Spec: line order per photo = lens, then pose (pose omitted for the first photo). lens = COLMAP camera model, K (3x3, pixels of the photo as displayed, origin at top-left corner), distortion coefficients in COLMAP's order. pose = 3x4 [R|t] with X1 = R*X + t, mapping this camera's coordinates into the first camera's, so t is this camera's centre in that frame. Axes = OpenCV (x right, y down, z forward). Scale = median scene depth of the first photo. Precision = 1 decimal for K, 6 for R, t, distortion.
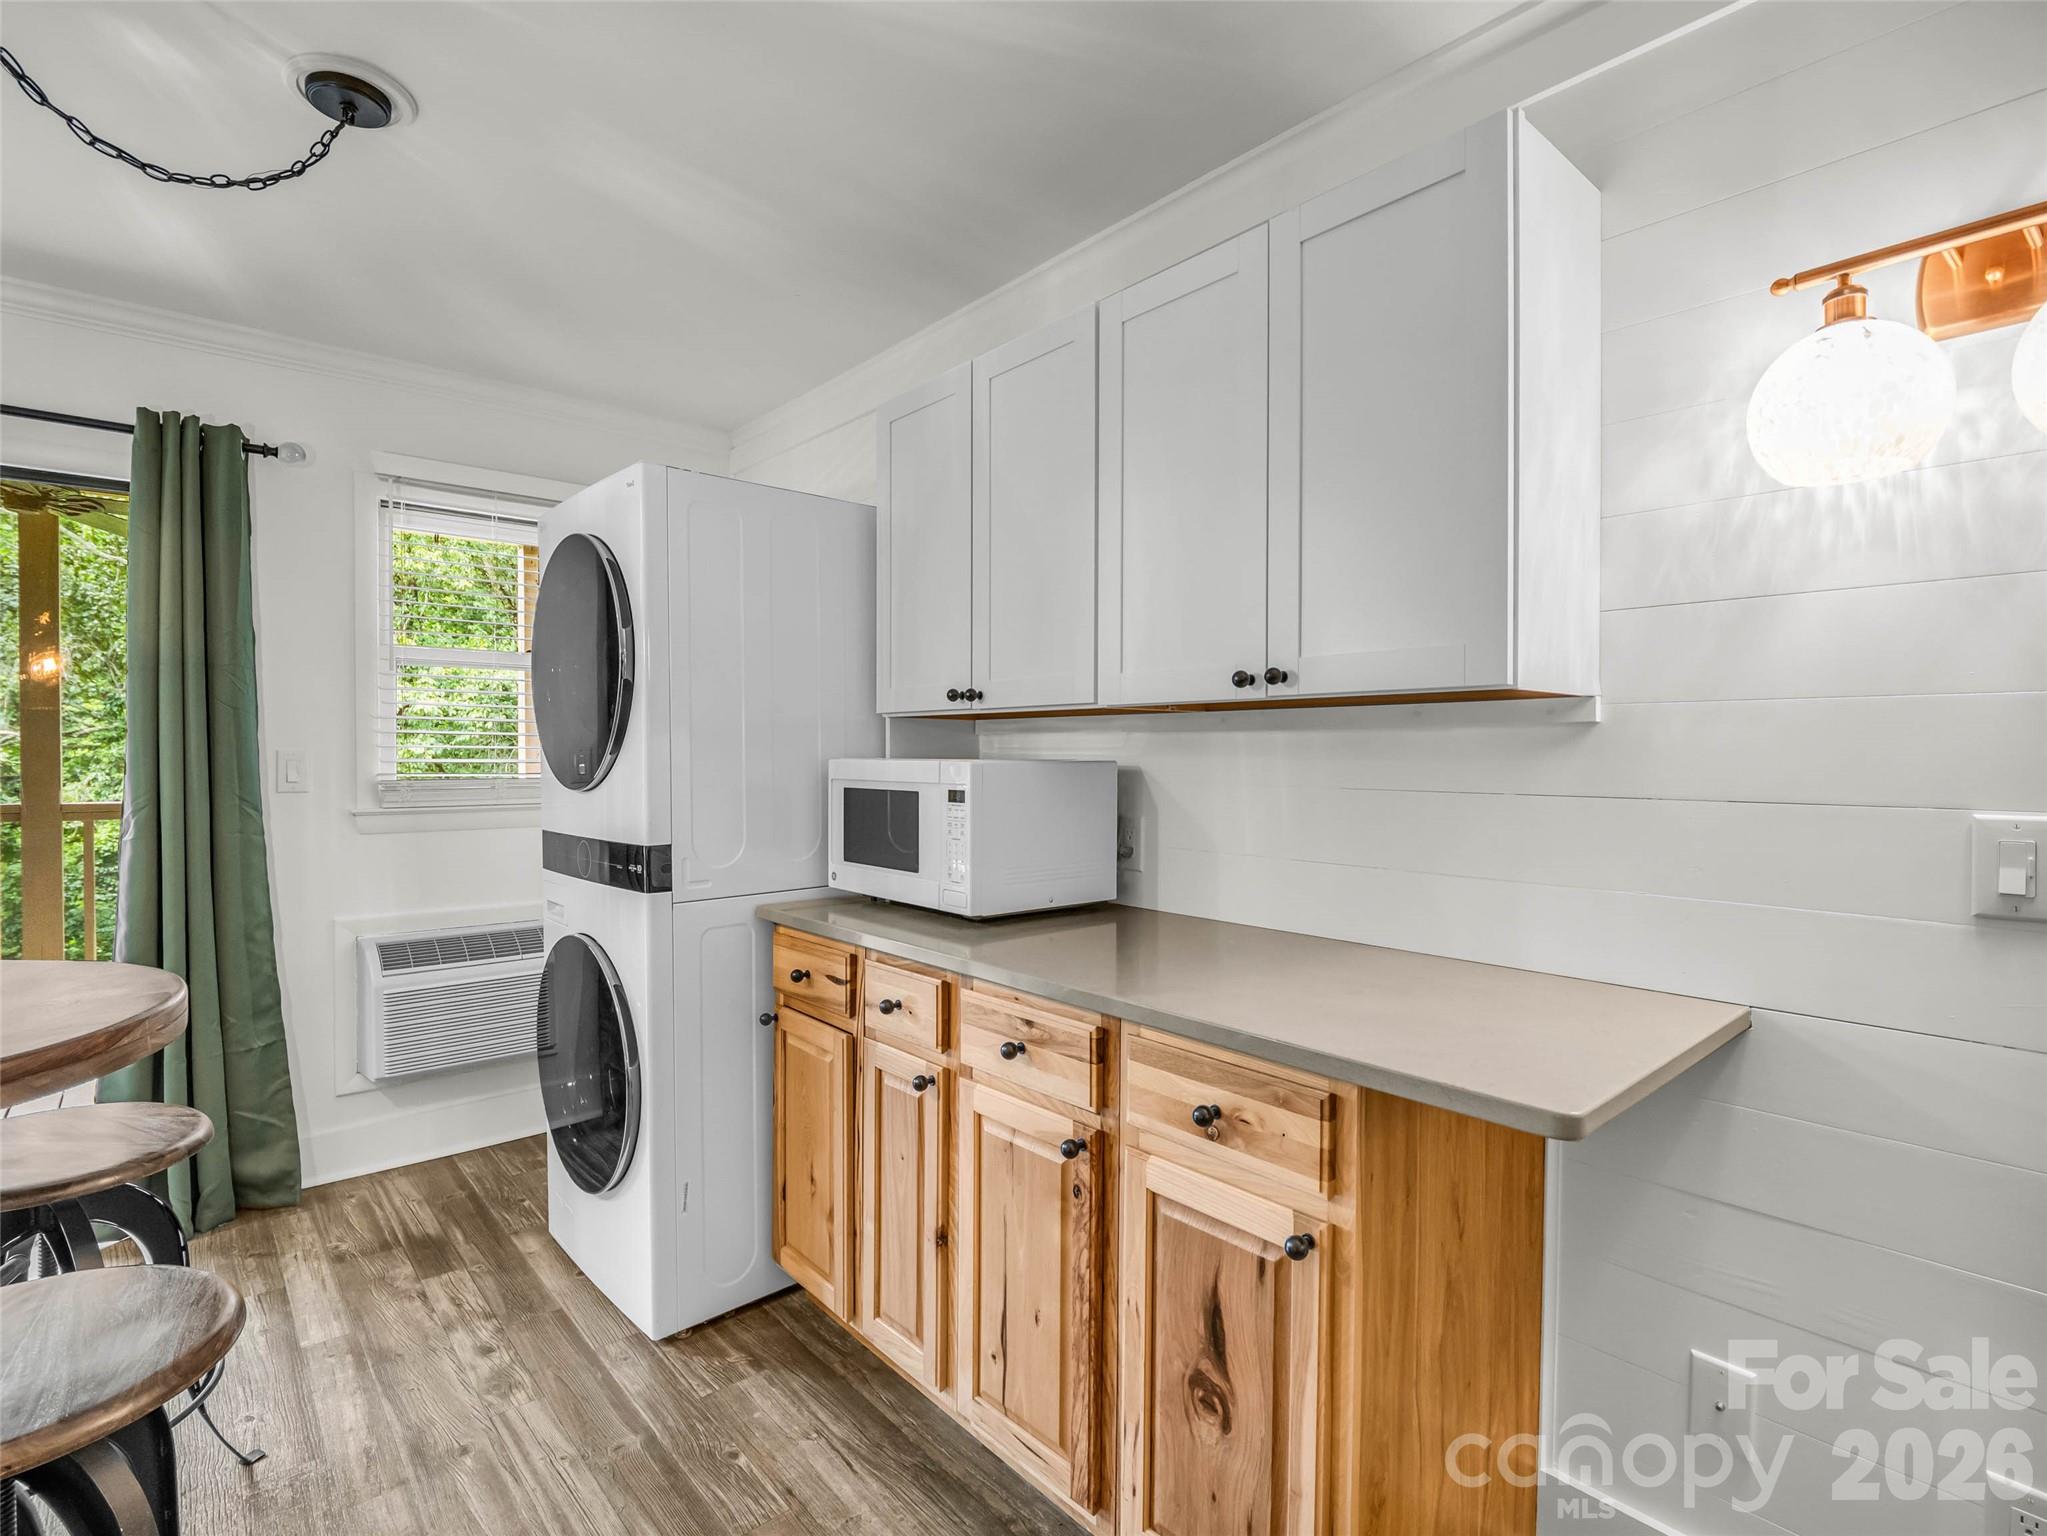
lens RADIAL K [[1002.9, 0, 1019.0], [0, 1002.9, 765.4], [0, 0, 1]] dist [-0.010981, -0.002206]
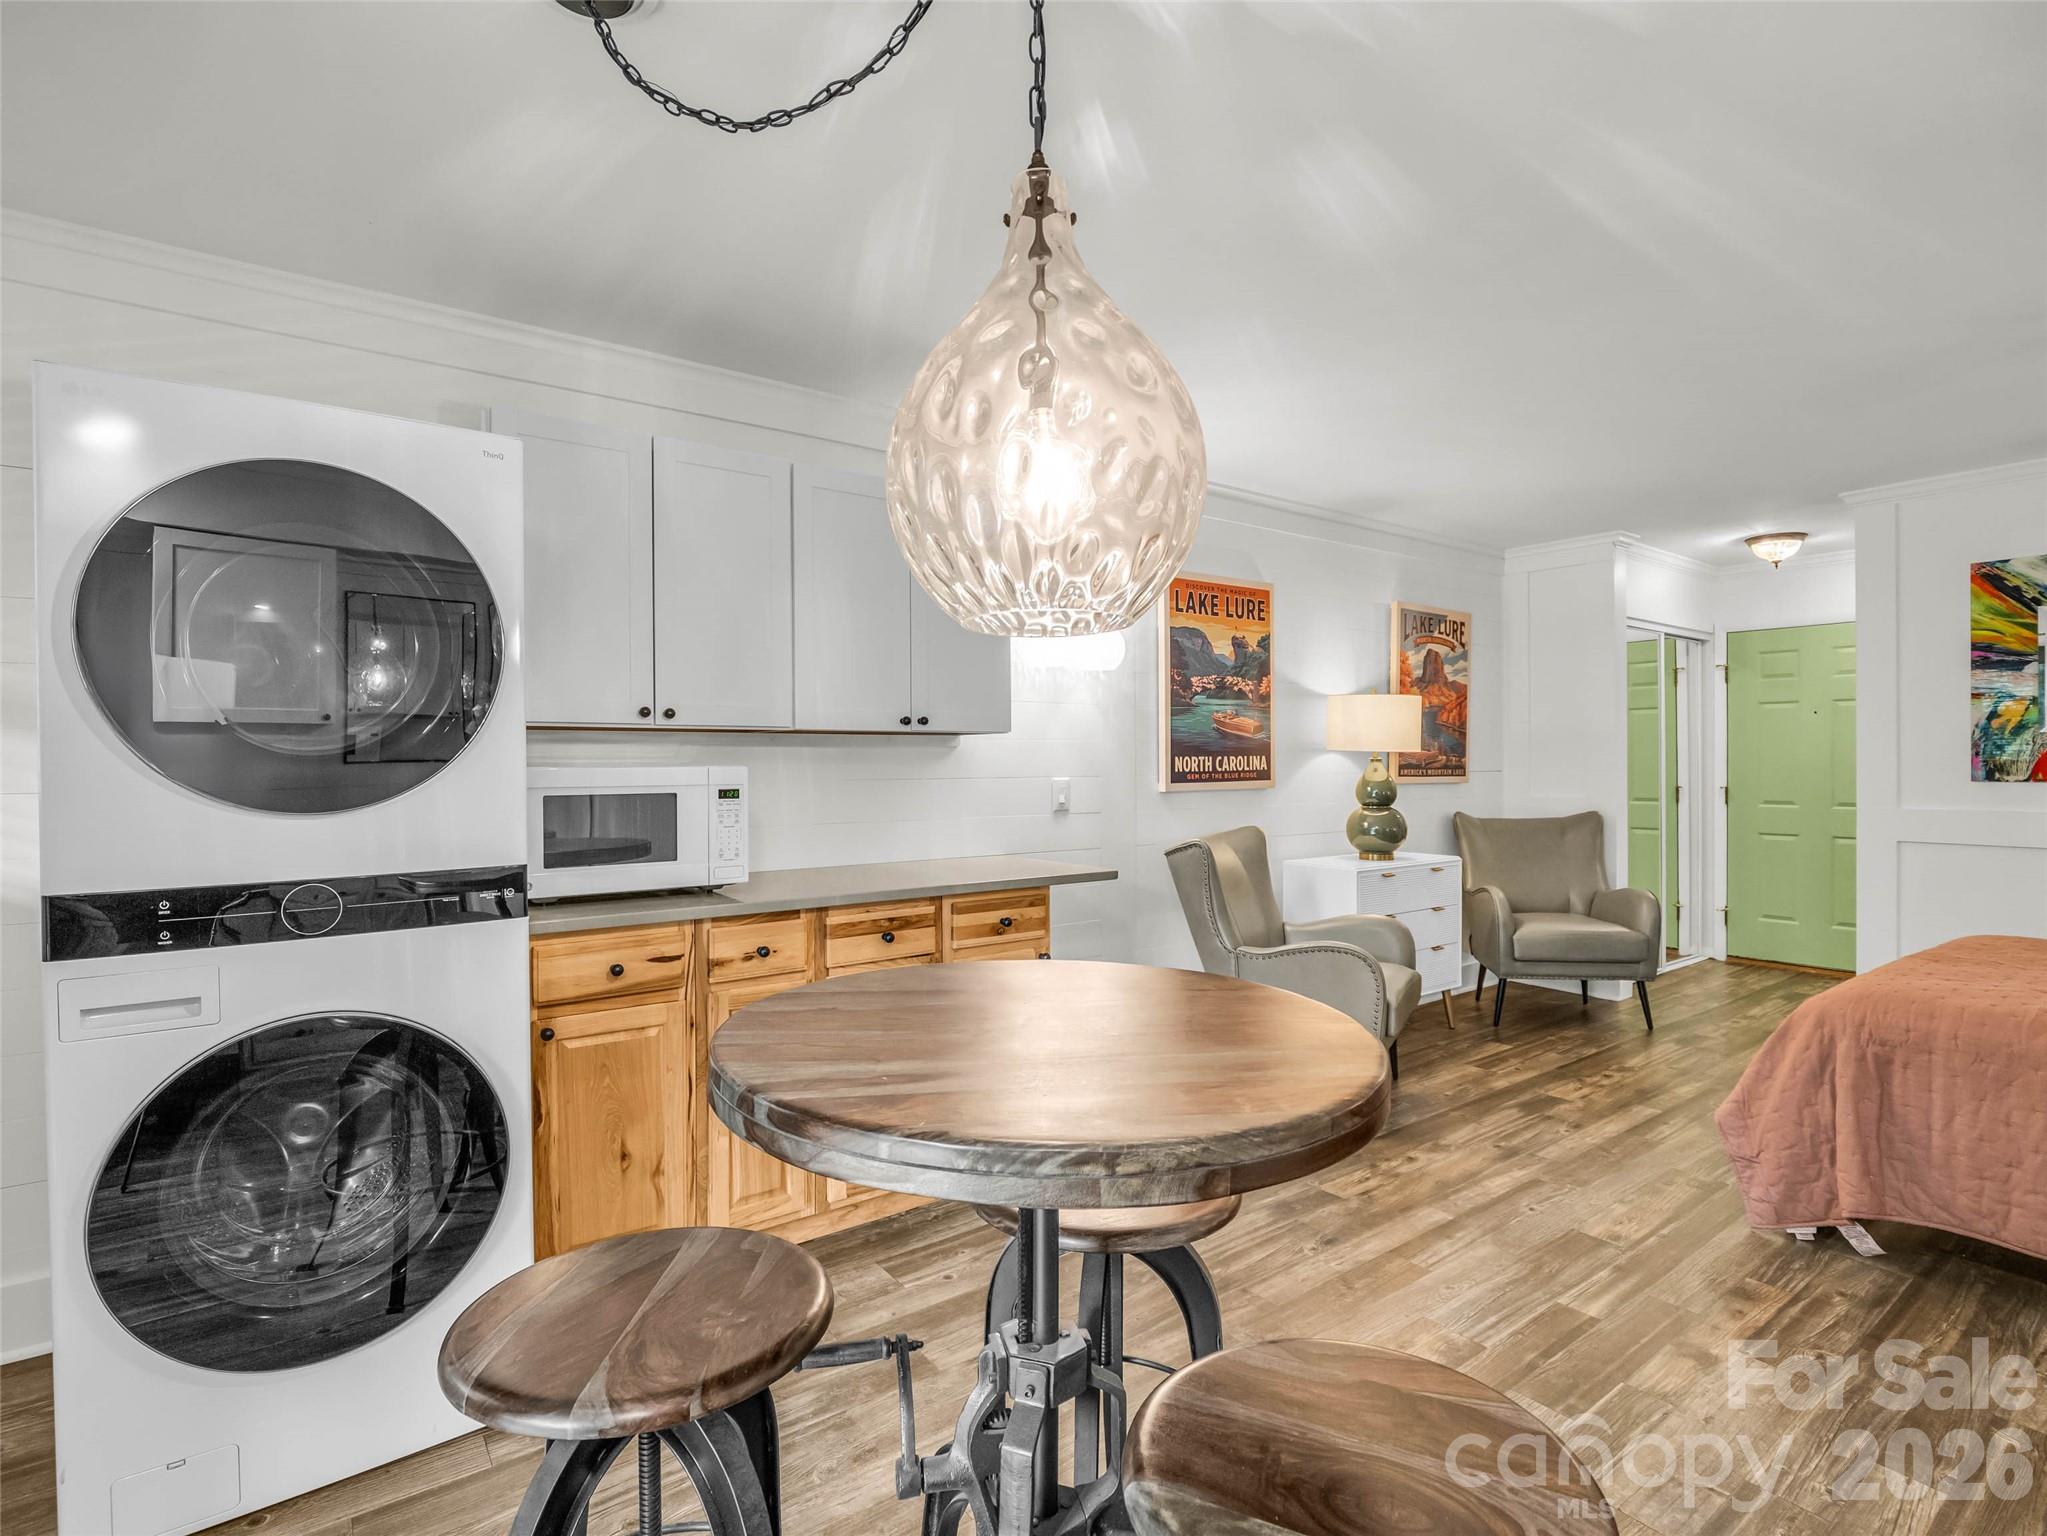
lens RADIAL K [[1002.9, 0, 1018.6], [0, 1002.9, 764.5], [0, 0, 1]] dist [-0.010981, -0.002206]
pose [[0.084110, -0.005026, 0.996444, -0.960270], [0.019799, 0.999798, 0.003371, -0.003295], [-0.996260, 0.019445, 0.084192, 0.363530]]
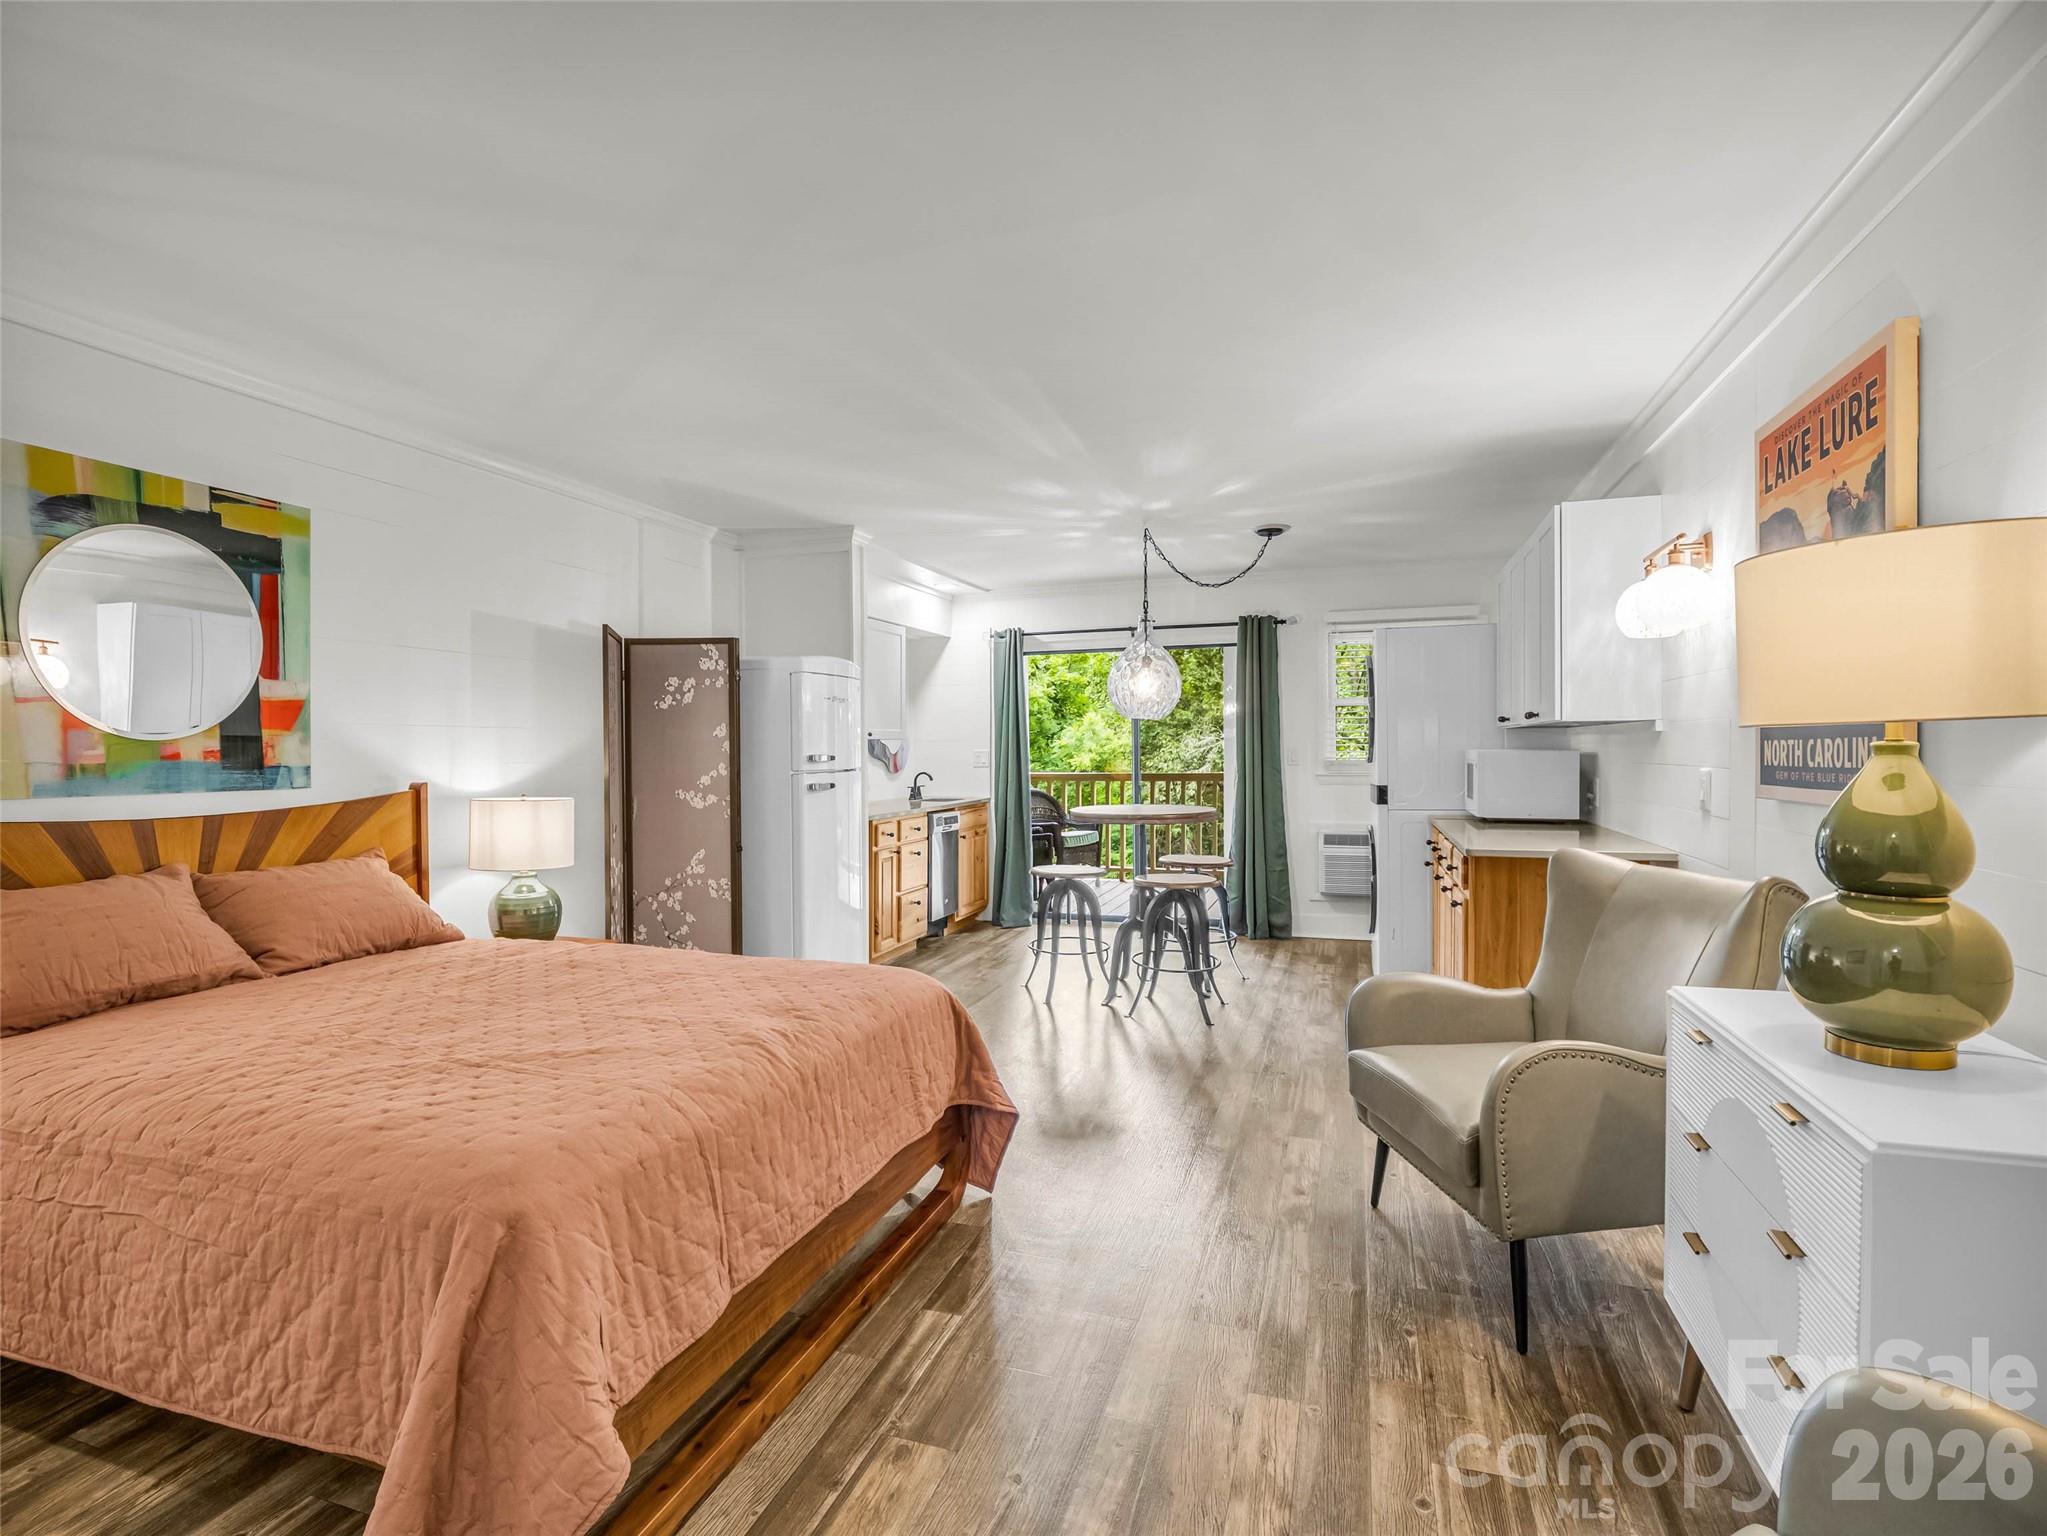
lens RADIAL K [[992.3, 0, 1011.2], [0, 992.3, 760.7], [0, 0, 1]] dist [-0.001314, -0.009080]
pose [[0.507801, 0.005428, -0.861457, 0.973093], [-0.004873, 0.999982, 0.003429, 0.013235], [0.861460, 0.002456, 0.507819, -0.774847]]
